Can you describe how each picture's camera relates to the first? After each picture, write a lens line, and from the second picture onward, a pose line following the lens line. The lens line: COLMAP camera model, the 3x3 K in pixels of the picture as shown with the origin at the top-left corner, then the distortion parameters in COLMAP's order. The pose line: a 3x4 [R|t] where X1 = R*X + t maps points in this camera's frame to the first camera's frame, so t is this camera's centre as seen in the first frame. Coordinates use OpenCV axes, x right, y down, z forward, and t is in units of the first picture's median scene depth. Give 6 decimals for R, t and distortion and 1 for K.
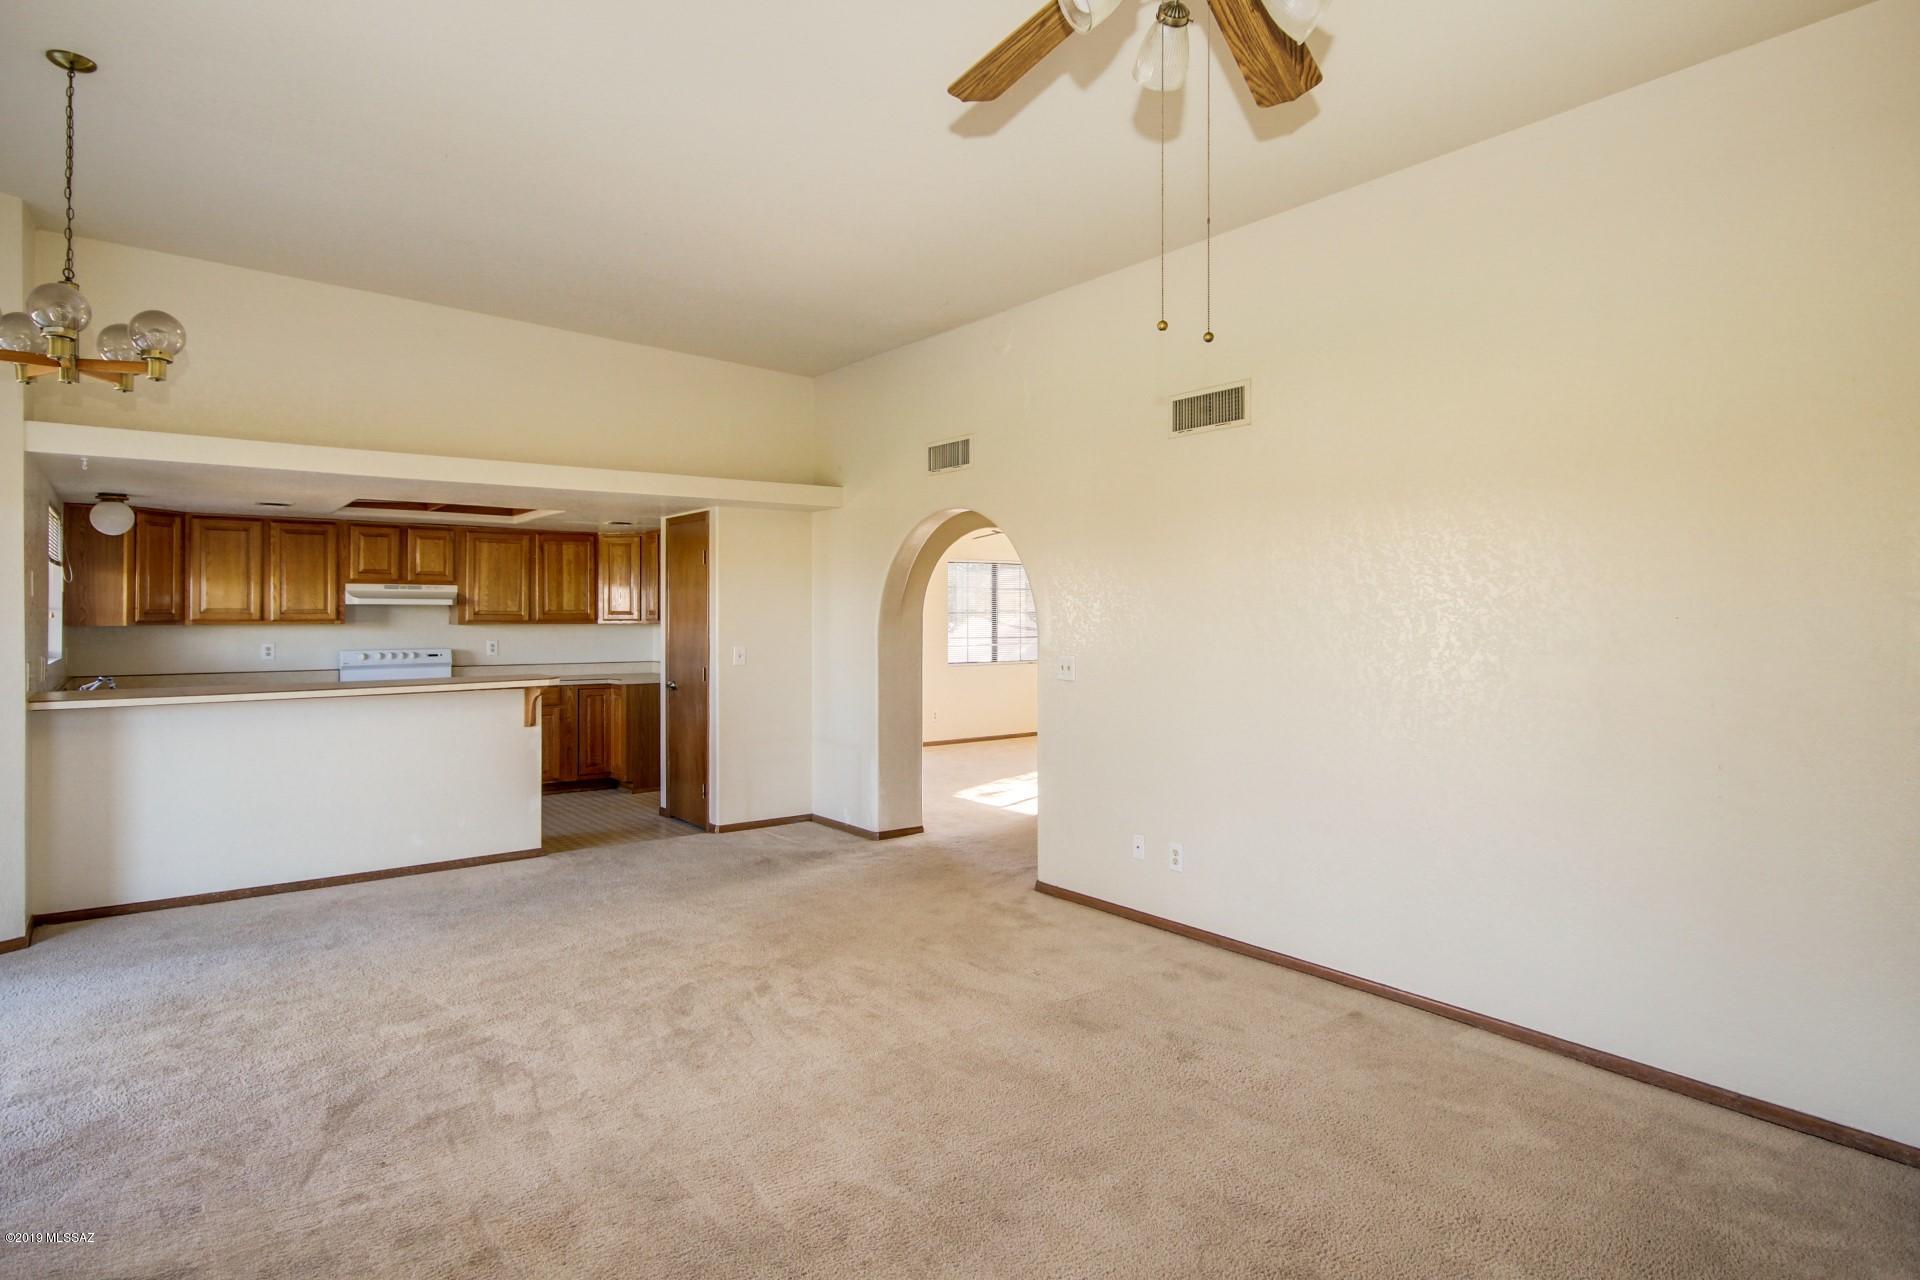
lens RADIAL K [[1061.0, 0, 973.5], [0, 1061.0, 606.9], [0, 0, 1]] dist [0.006761, 0.003599]
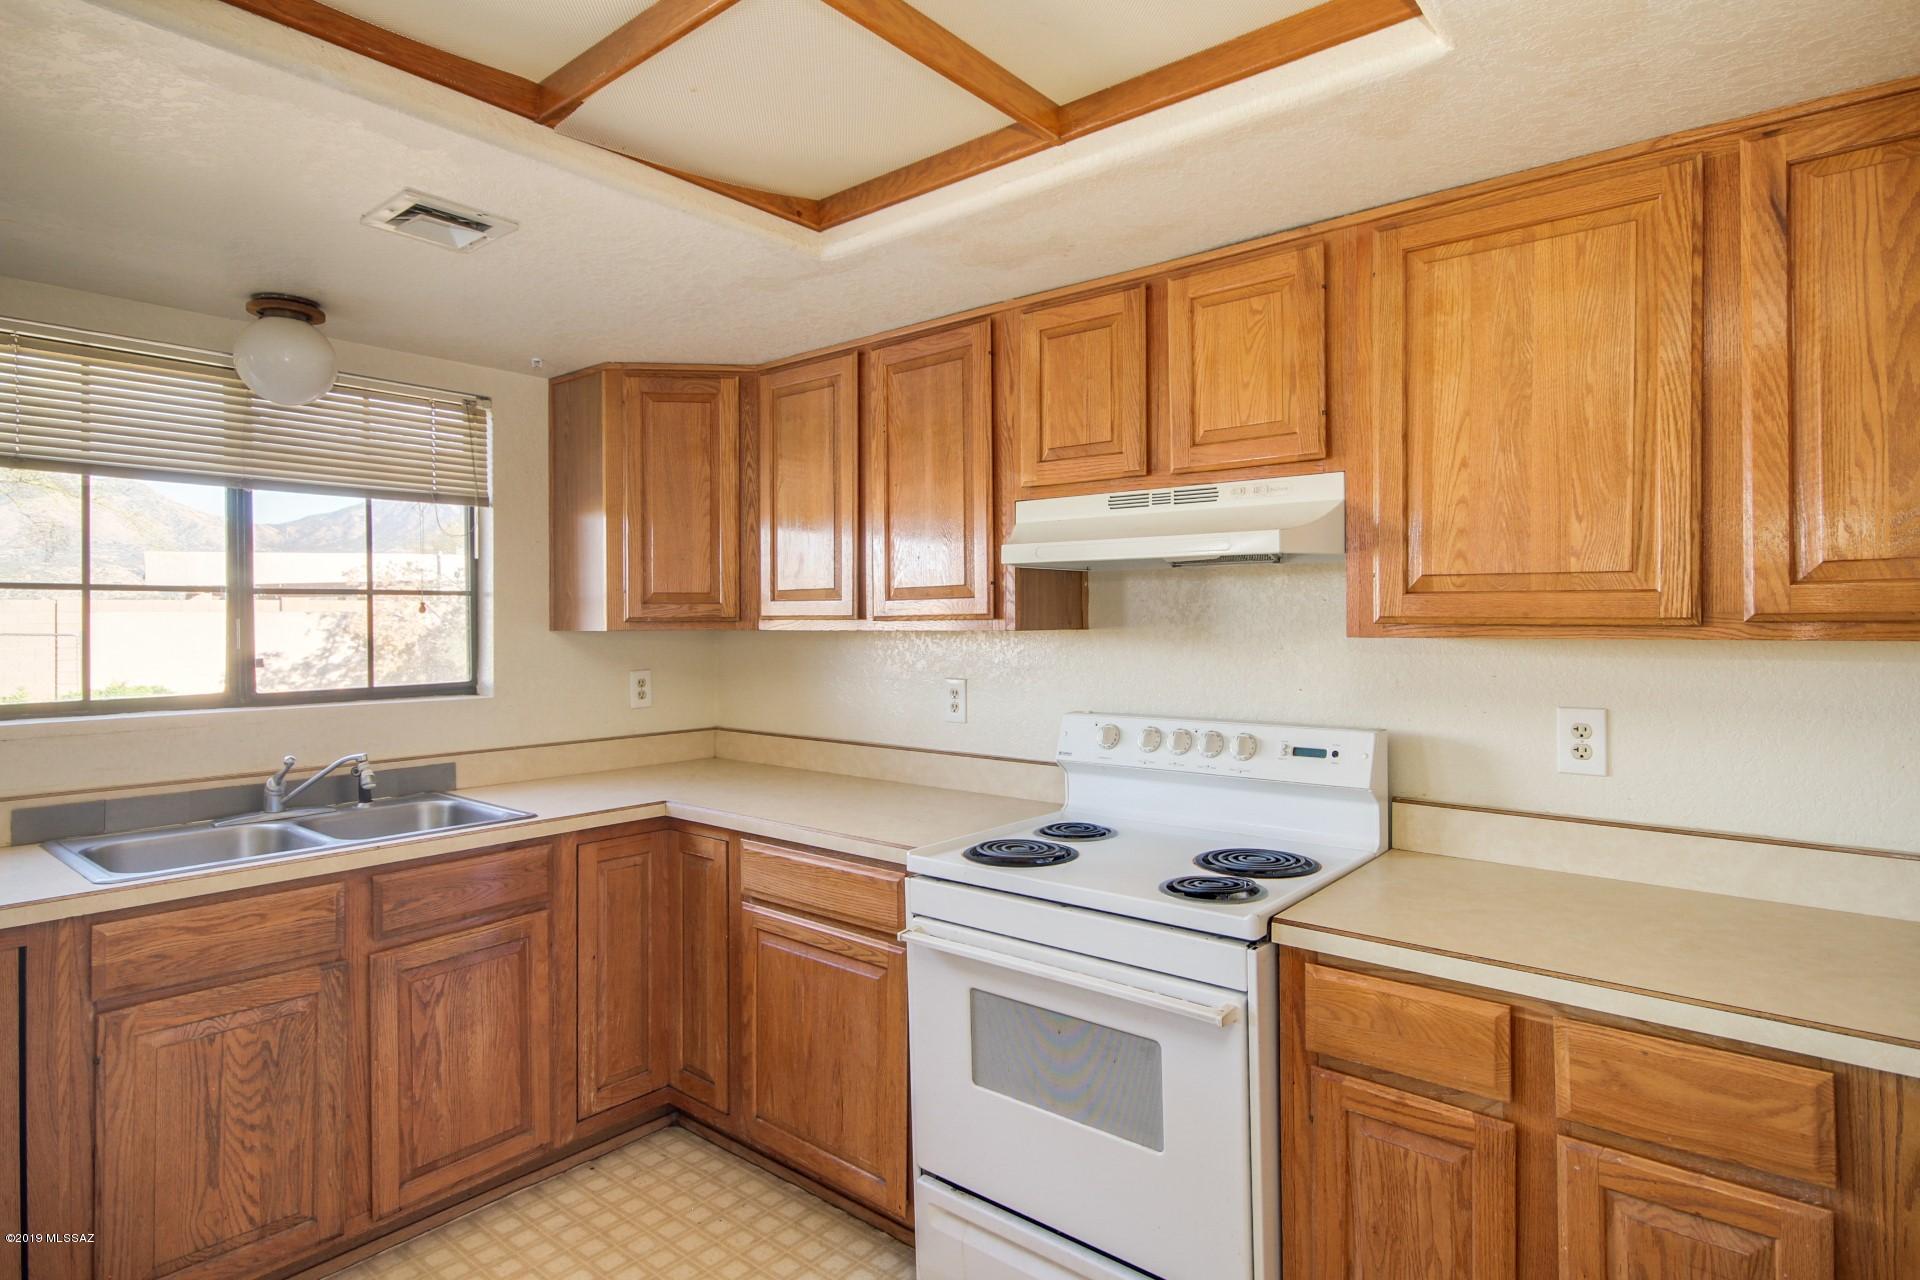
lens RADIAL K [[1027.2, 0, 962.4], [0, 1027.2, 615.4], [0, 0, 1]] dist [0.014240, -0.000547]
pose [[0.202244, -0.002212, -0.979333, -0.285939], [0.011611, 0.999933, 0.000139, 0.011215], [0.979266, -0.011399, 0.202256, 0.894402]]
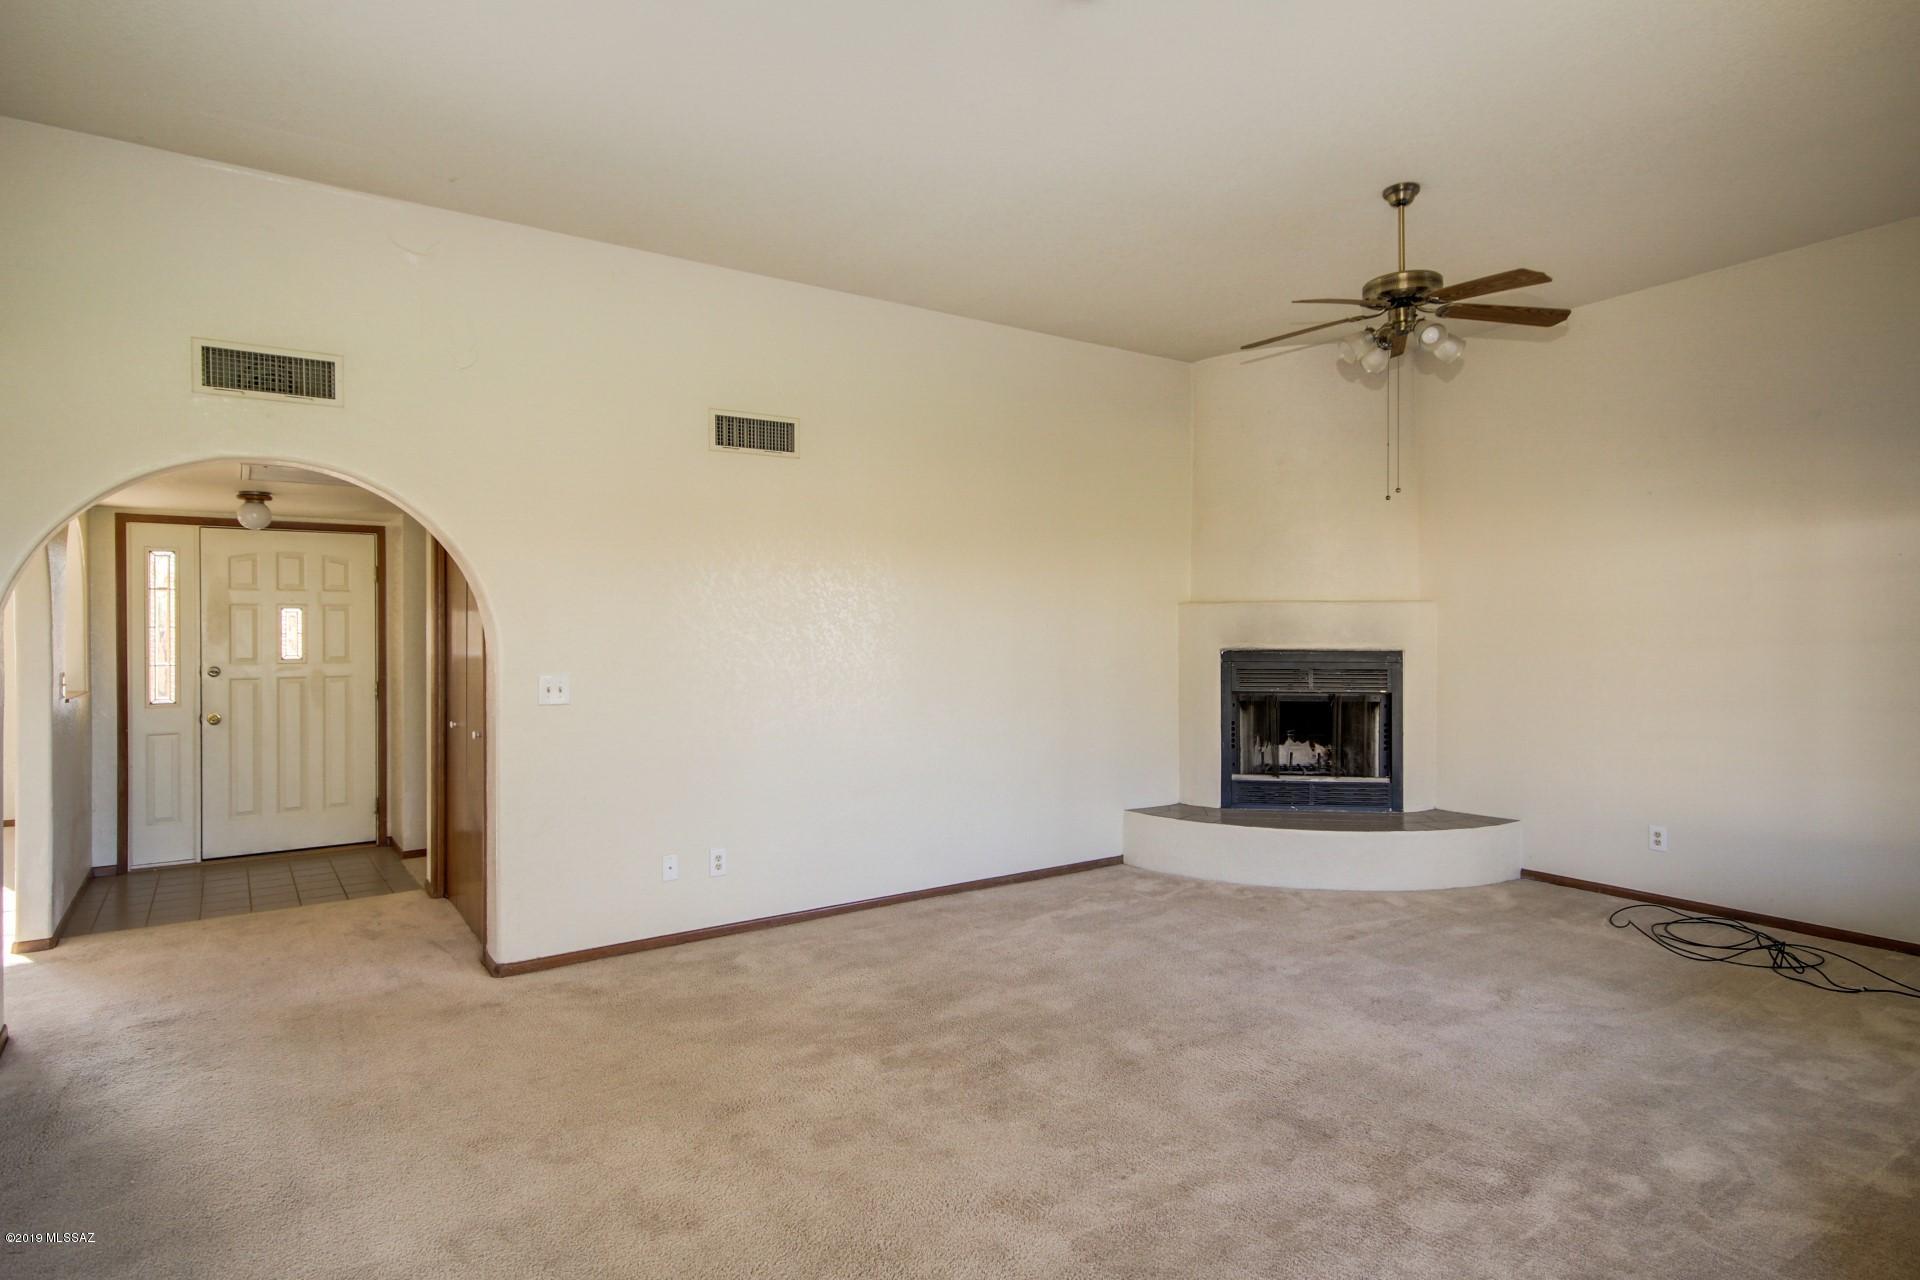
lens RADIAL K [[1061.0, 0, 986.1], [0, 1061.0, 629.8], [0, 0, 1]] dist [0.006761, 0.003599]
pose [[0.037727, -0.008865, 0.999249, -0.487535], [-0.008932, 0.999918, 0.009208, -0.000139], [-0.999248, -0.009273, 0.037645, 0.419938]]
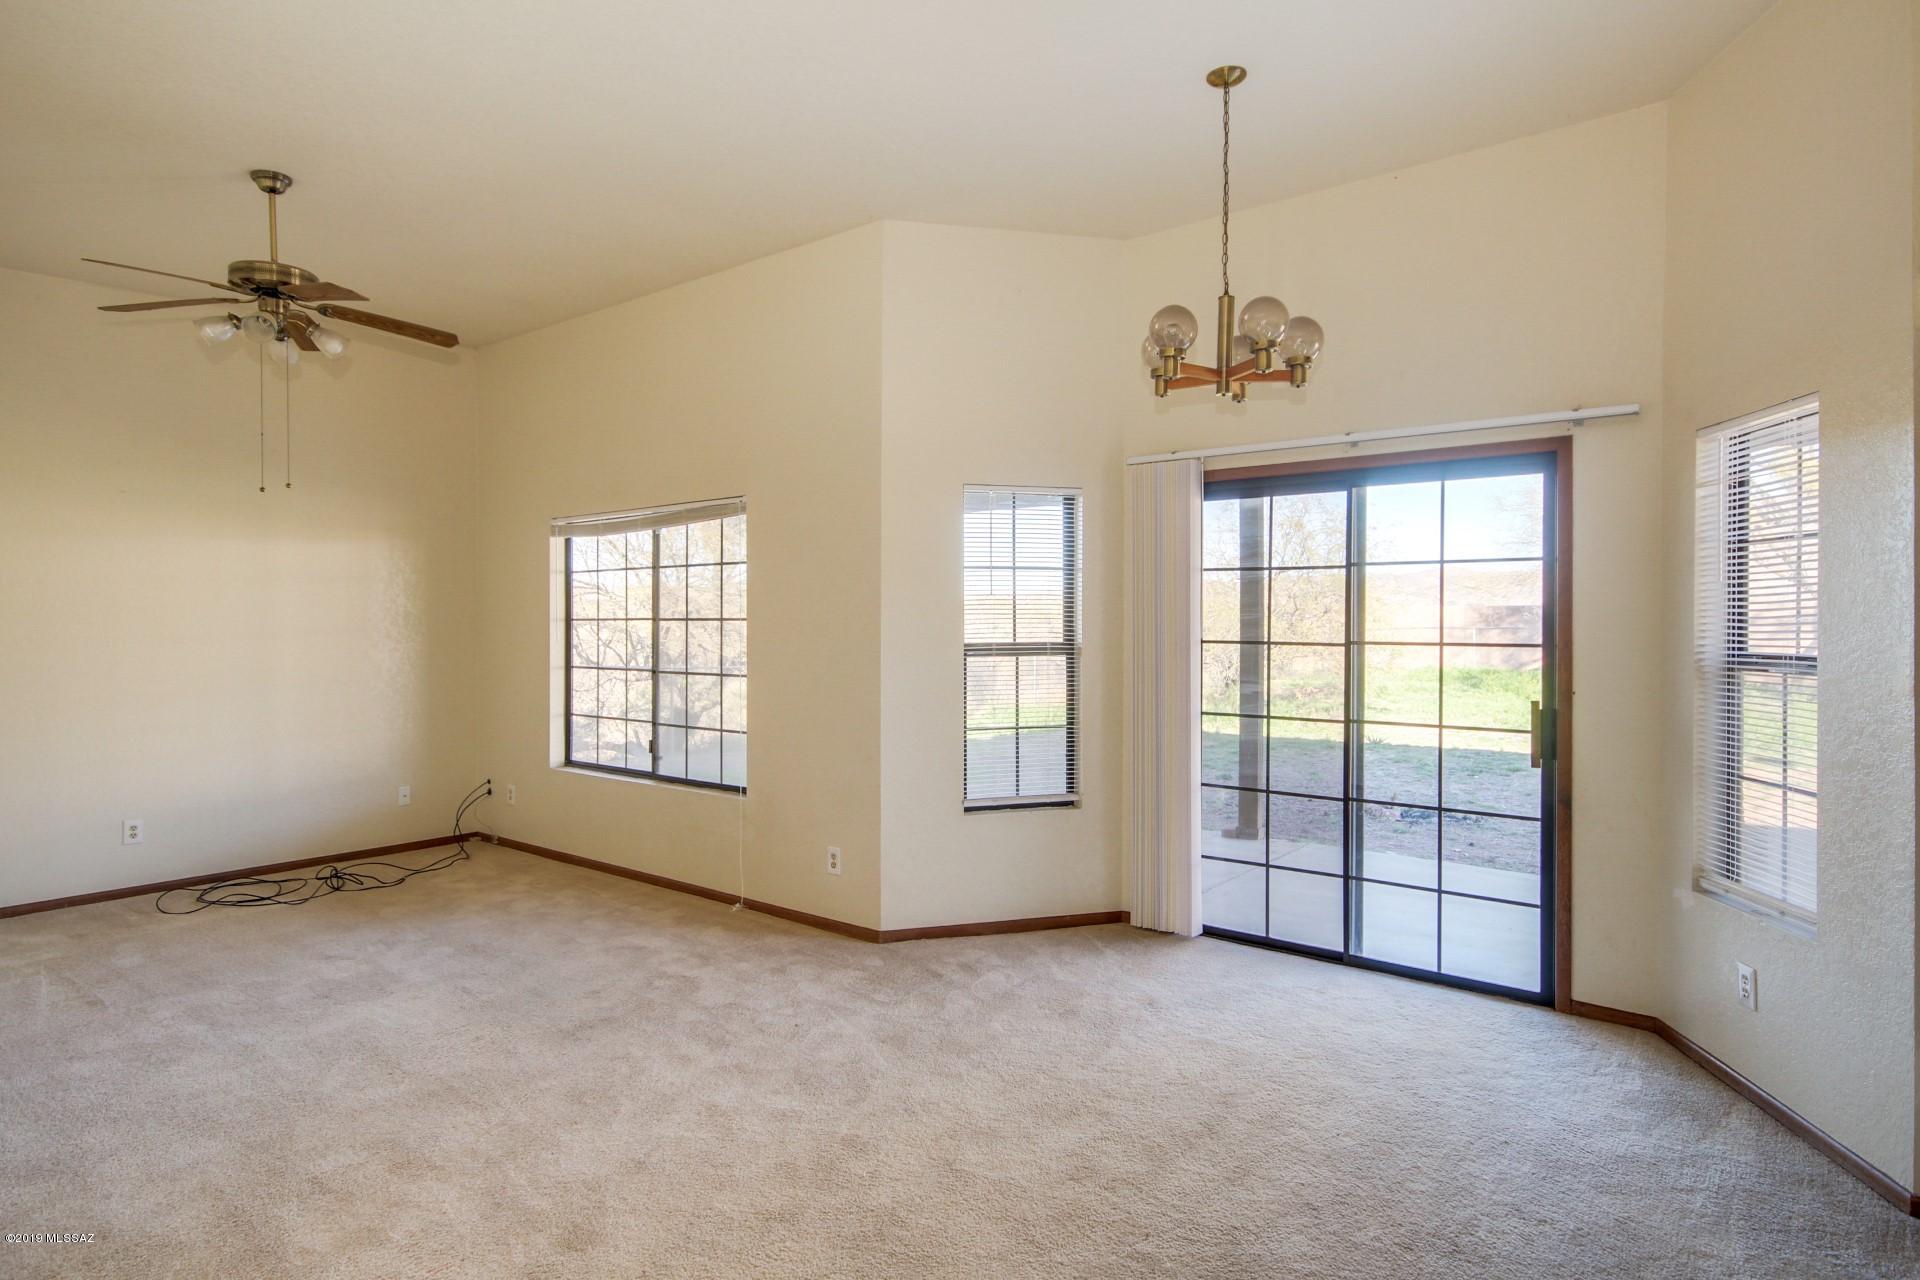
lens RADIAL K [[1061.0, 0, 957.7], [0, 1061.0, 629.3], [0, 0, 1]] dist [0.006761, 0.003599]
pose [[-0.973832, 0.003958, -0.227236, -0.157196], [0.003394, 0.999990, 0.002875, 0.003638], [0.227245, 0.002028, -0.973836, 0.814311]]
